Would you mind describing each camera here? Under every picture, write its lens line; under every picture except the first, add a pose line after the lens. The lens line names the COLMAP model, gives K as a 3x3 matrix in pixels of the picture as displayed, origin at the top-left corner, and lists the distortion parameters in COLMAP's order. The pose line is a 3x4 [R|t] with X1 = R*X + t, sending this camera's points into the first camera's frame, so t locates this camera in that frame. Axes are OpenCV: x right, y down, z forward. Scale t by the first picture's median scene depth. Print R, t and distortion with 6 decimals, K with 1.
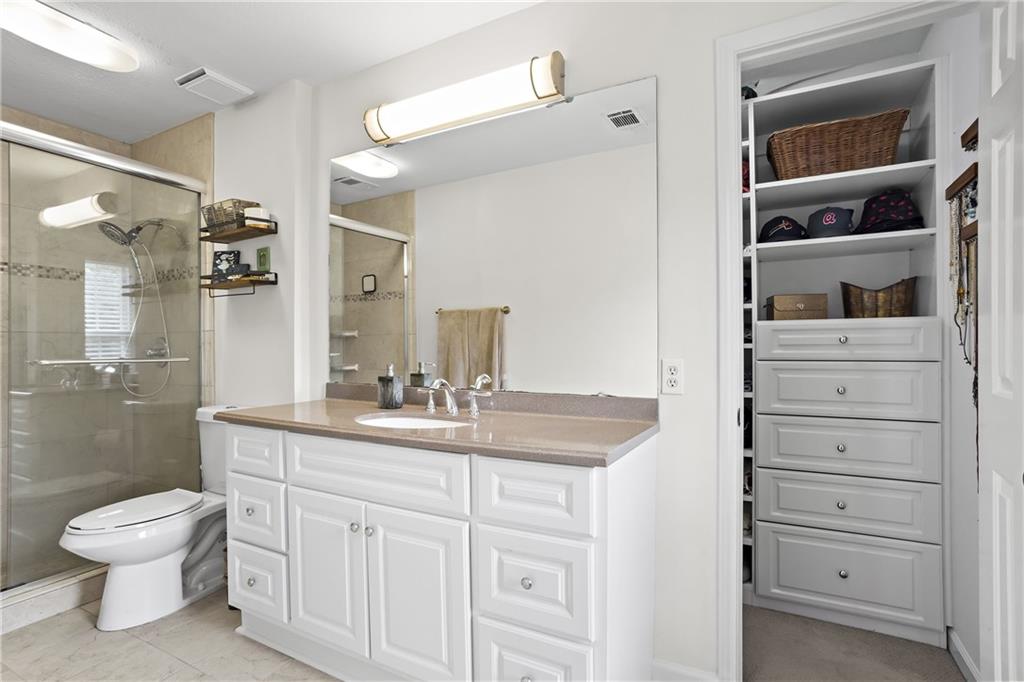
lens RADIAL K [[494.0, 0, 512.3], [0, 494.0, 347.0], [0, 0, 1]] dist [-0.025668, 0.019720]
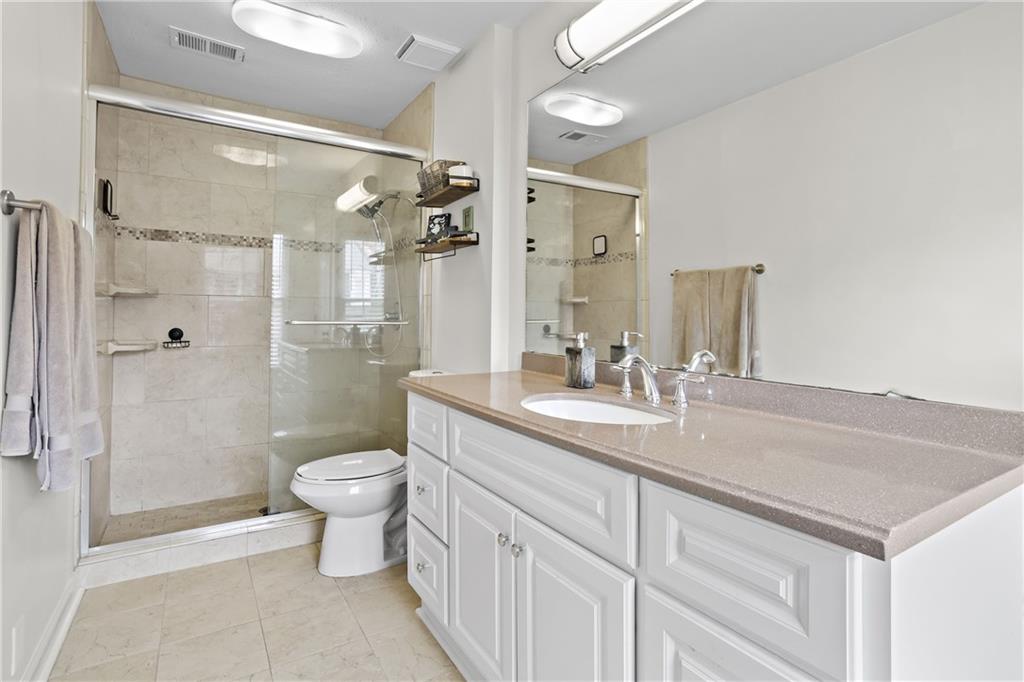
lens RADIAL K [[494.0, 0, 529.2], [0, 494.0, 309.5], [0, 0, 1]] dist [-0.025668, 0.019720]
pose [[0.879916, 0.005895, -0.475092, 0.060558], [-0.012317, 0.999870, -0.010406, 0.005043], [0.474969, 0.015009, 0.879875, 0.223933]]
